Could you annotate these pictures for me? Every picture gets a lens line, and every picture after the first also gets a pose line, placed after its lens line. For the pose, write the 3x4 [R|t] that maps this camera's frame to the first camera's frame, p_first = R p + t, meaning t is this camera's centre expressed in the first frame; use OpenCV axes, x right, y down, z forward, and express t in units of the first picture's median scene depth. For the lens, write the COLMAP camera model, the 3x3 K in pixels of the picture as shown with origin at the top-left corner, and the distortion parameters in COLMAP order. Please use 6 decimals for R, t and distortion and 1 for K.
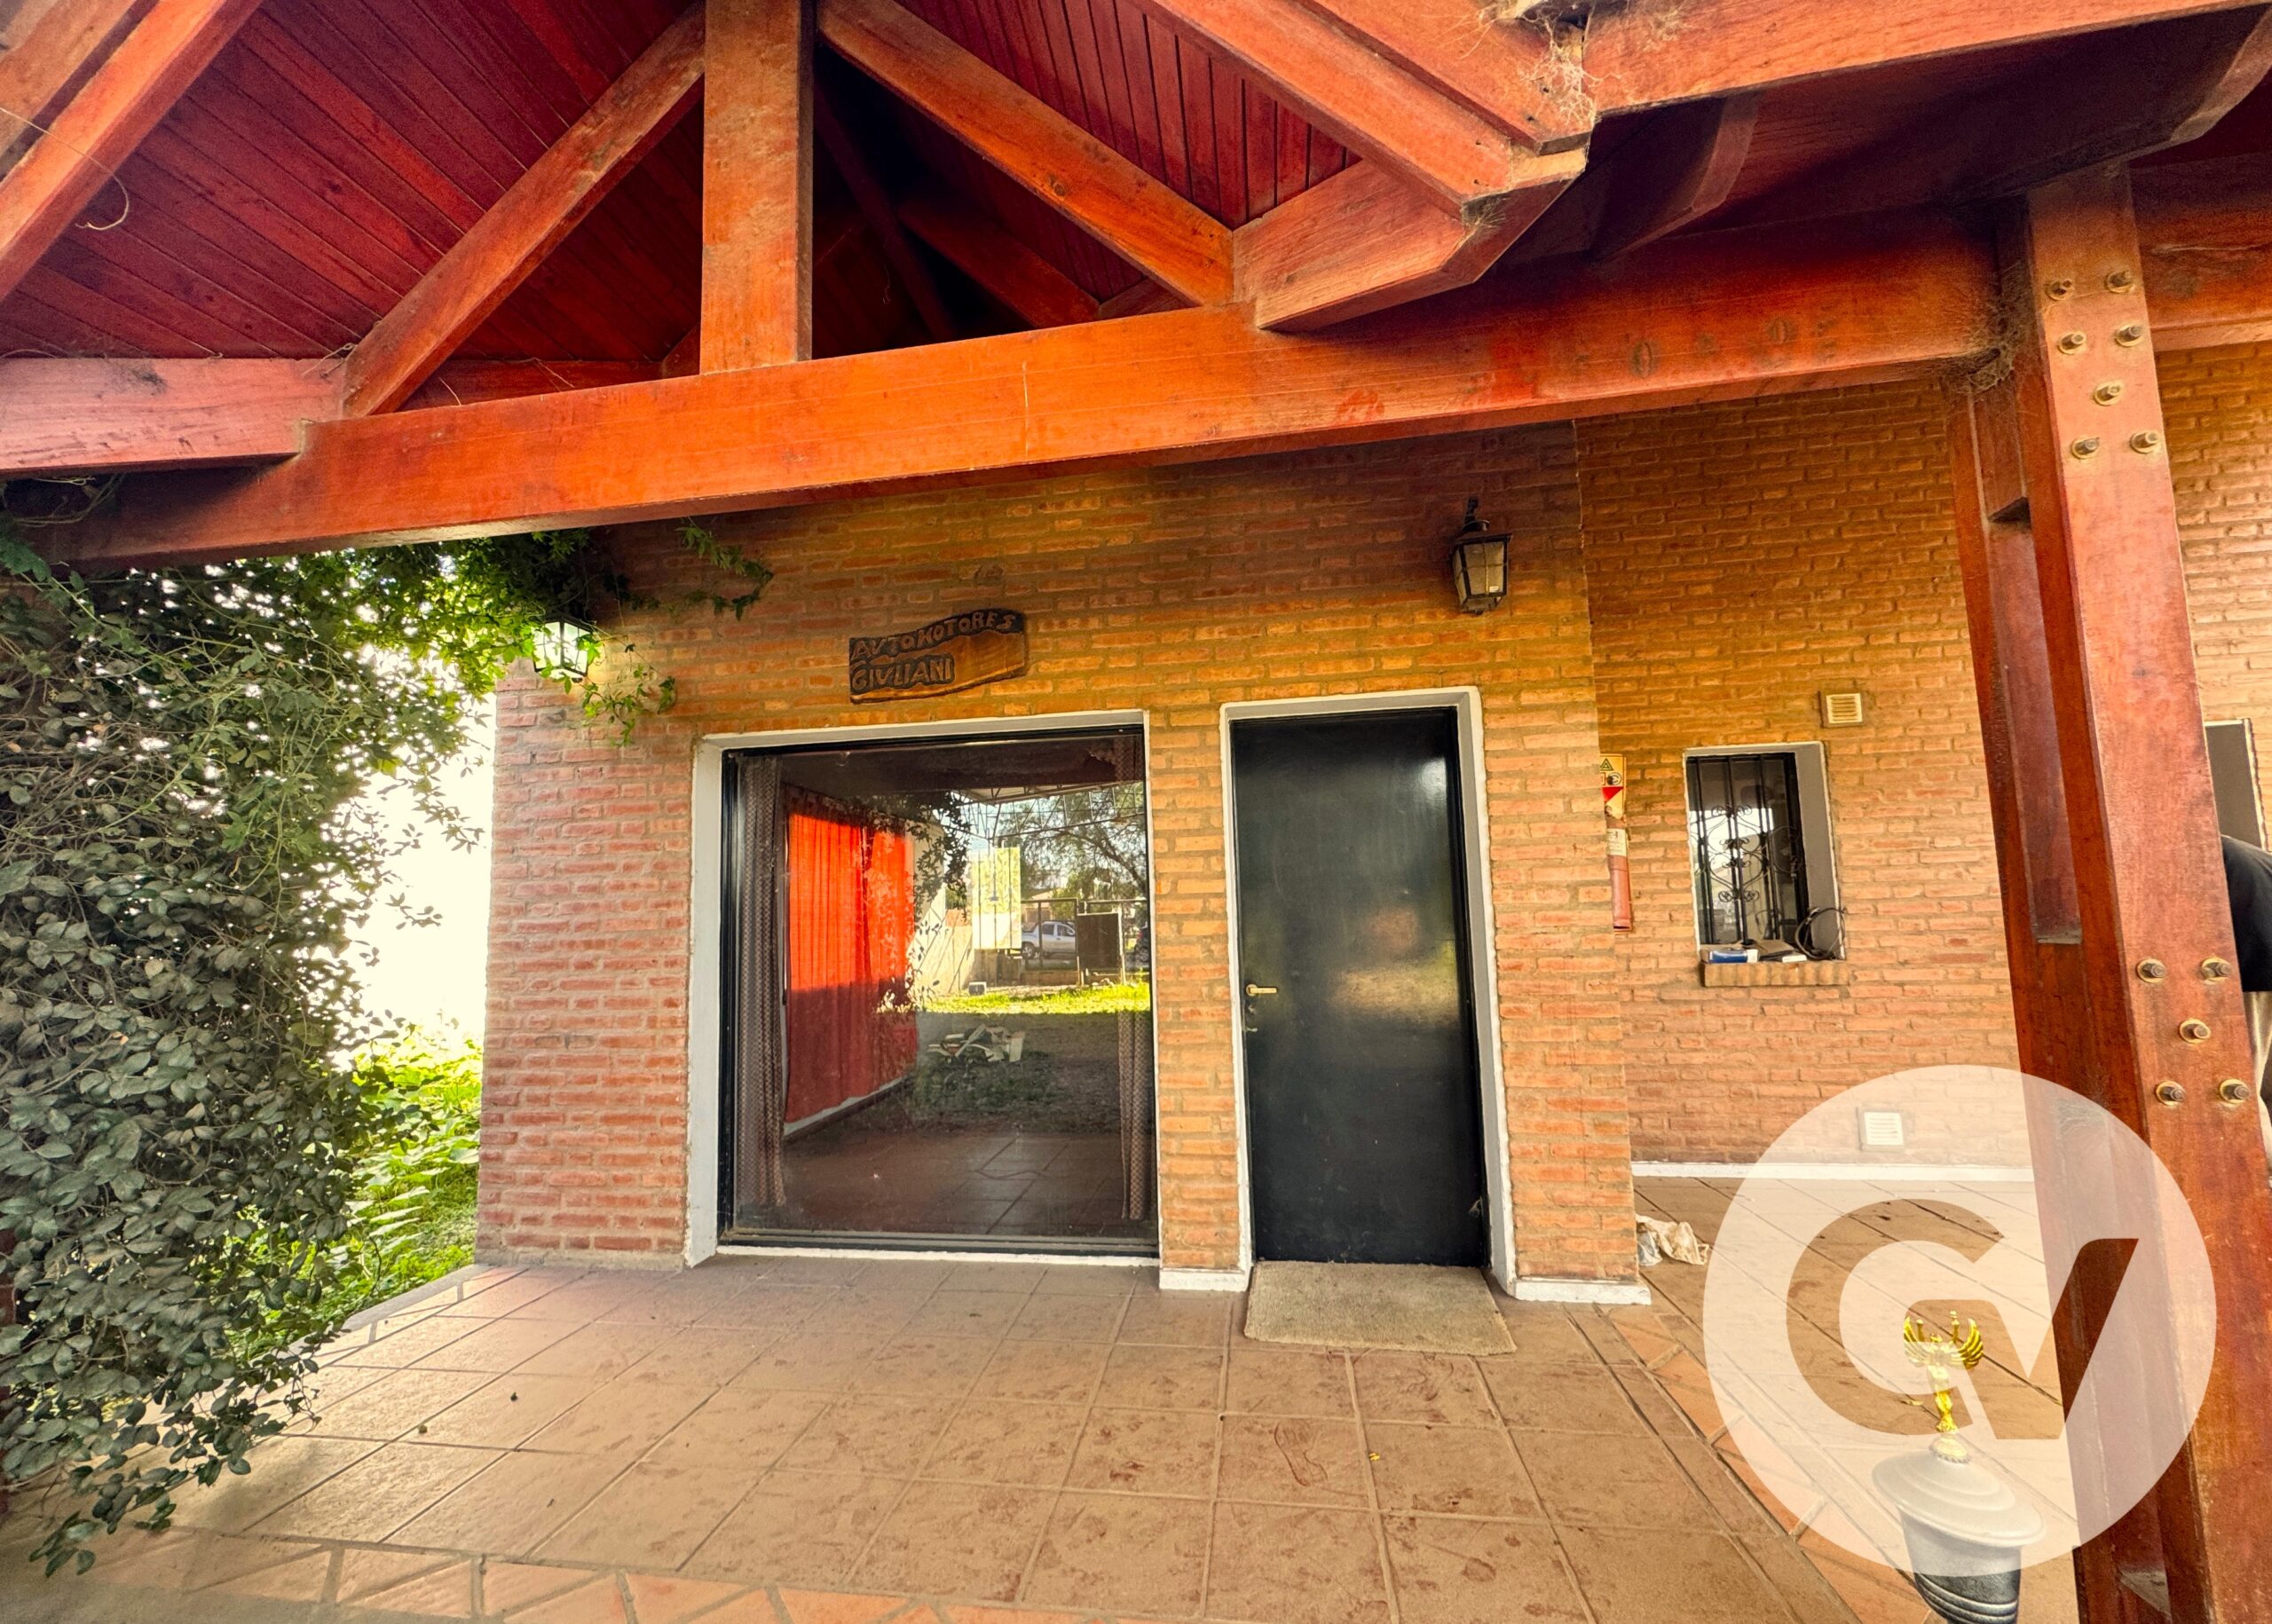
lens RADIAL K [[885.0, 0, 1139.1], [0, 885.0, 831.8], [0, 0, 1]] dist [-0.009059, 0.000099]
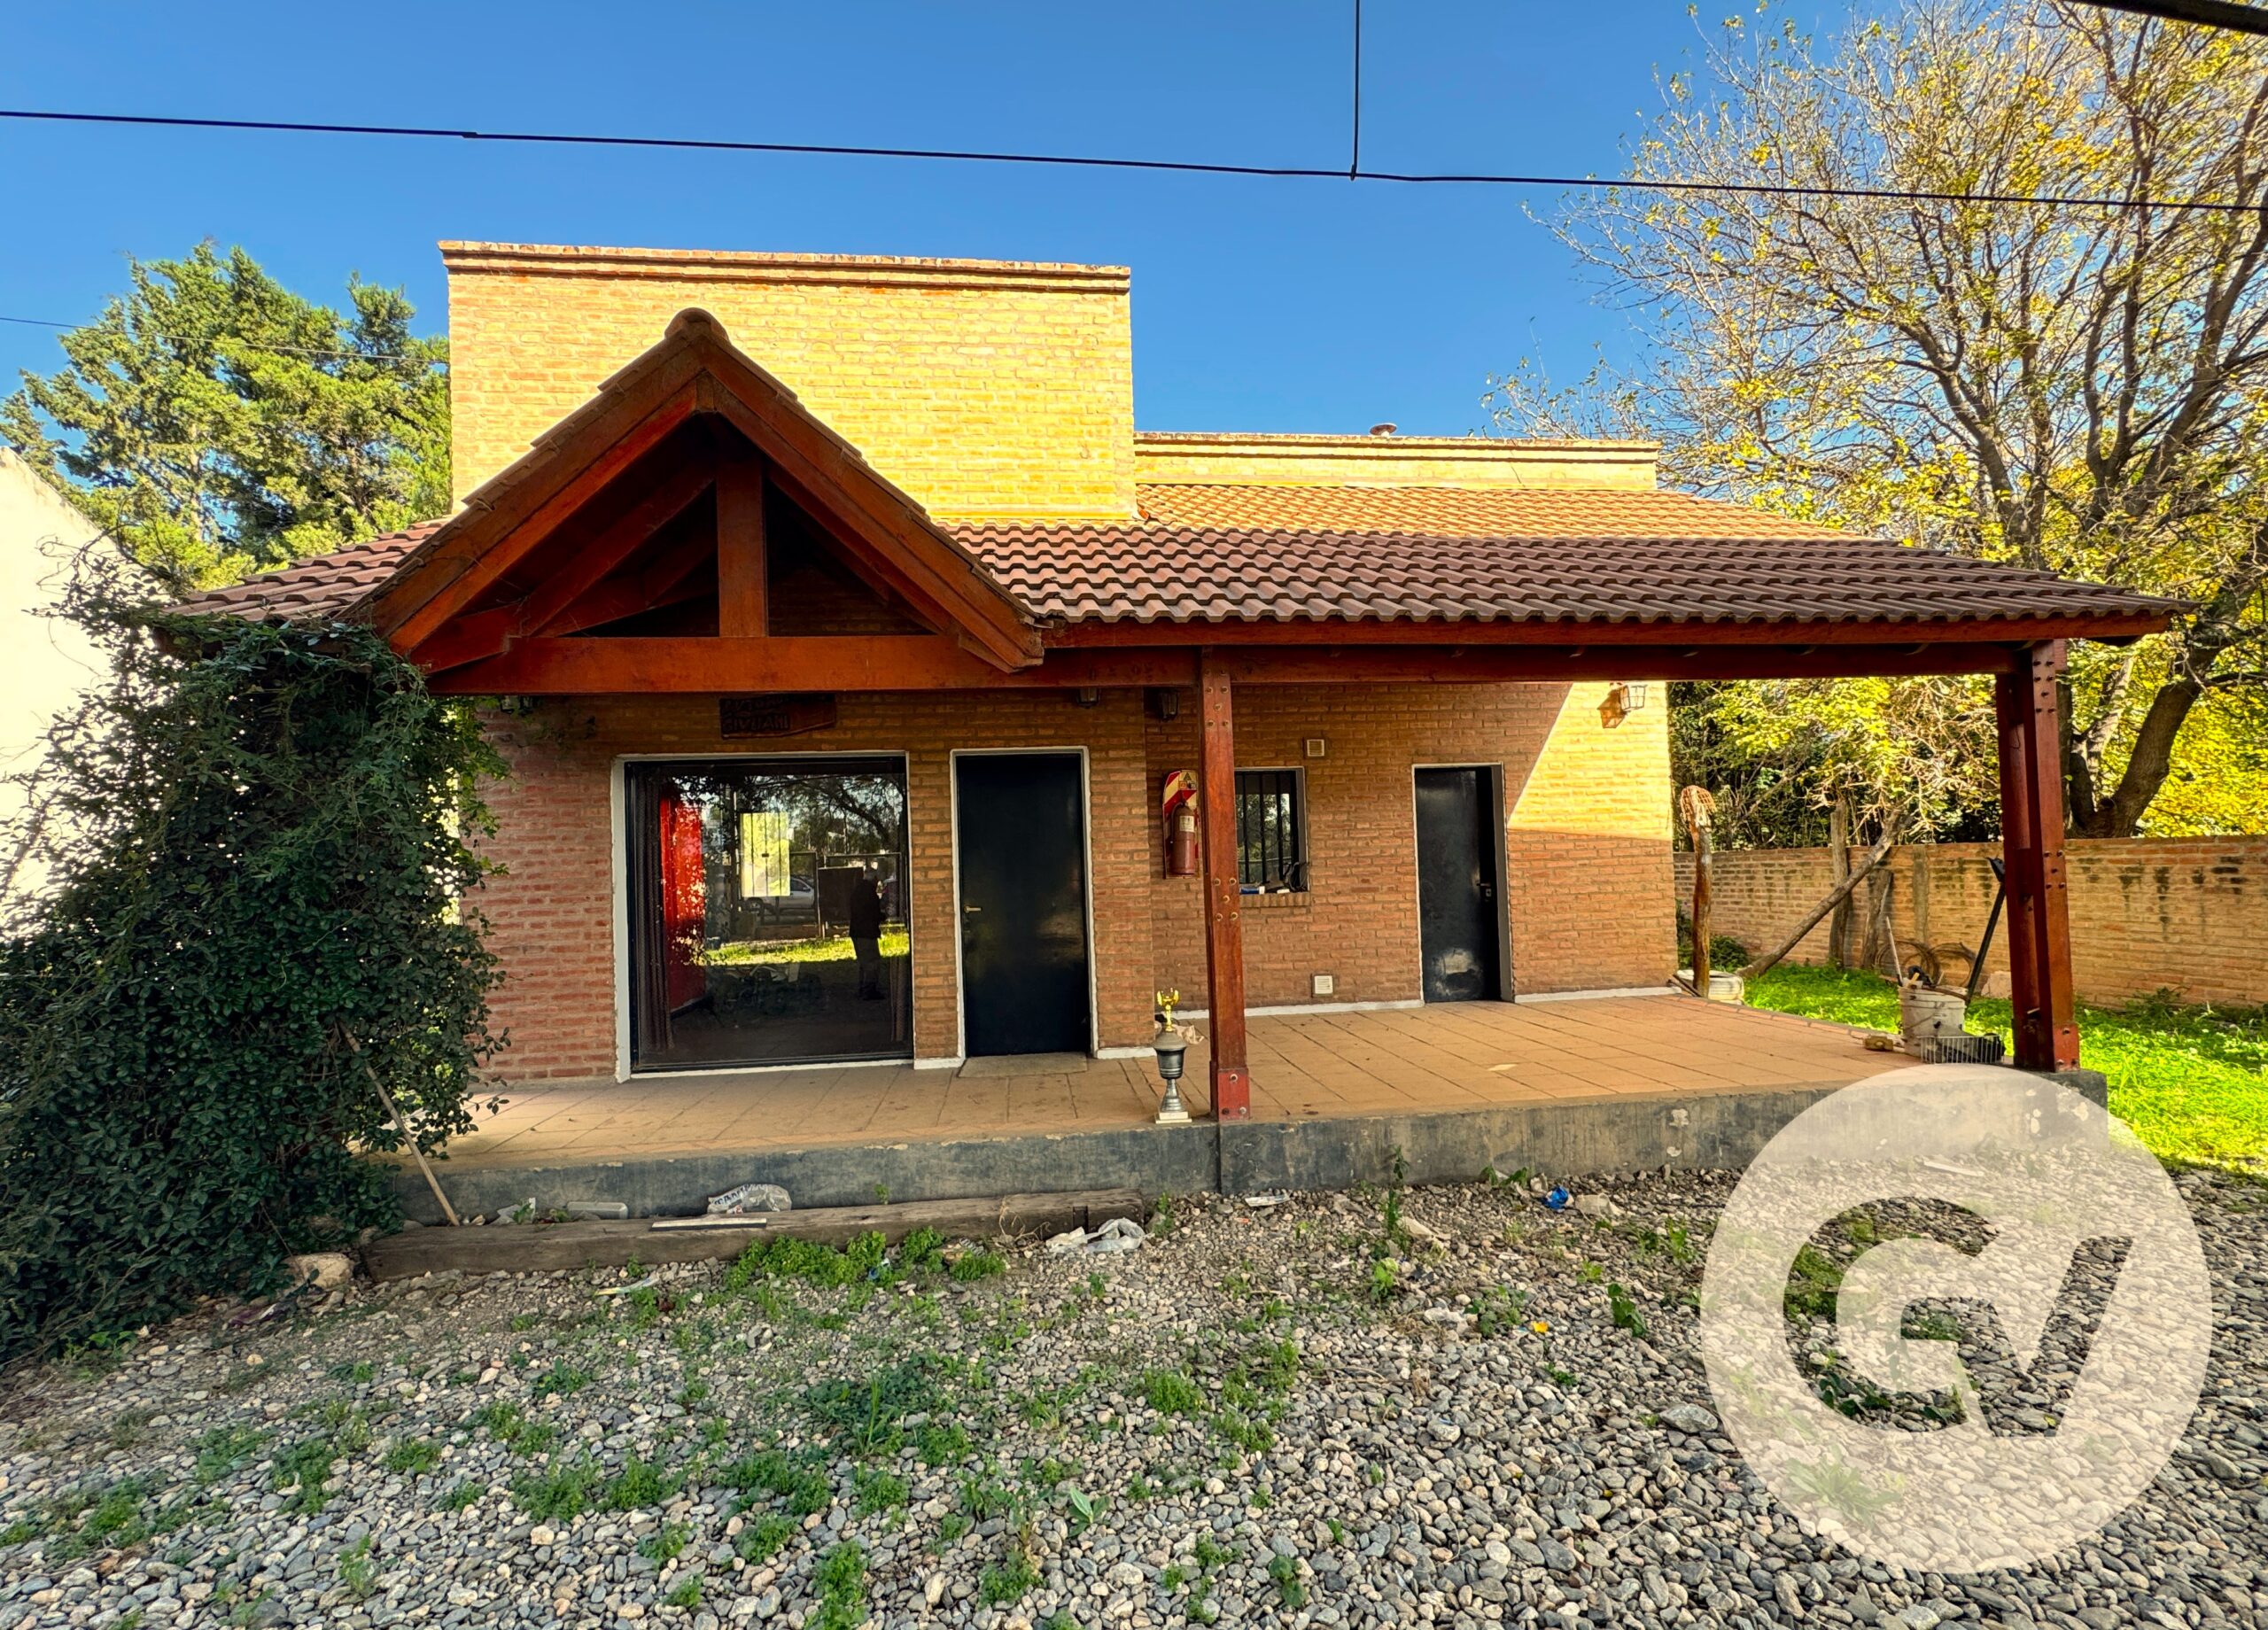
lens RADIAL K [[981.9, 0, 1124.1], [0, 981.9, 837.0], [0, 0, 1]] dist [-0.001192, 0.000025]
pose [[0.968691, 0.003884, 0.248238, -0.055980], [-0.019239, 0.998045, 0.059462, -0.088028], [-0.247521, -0.062376, 0.966872, -0.961454]]
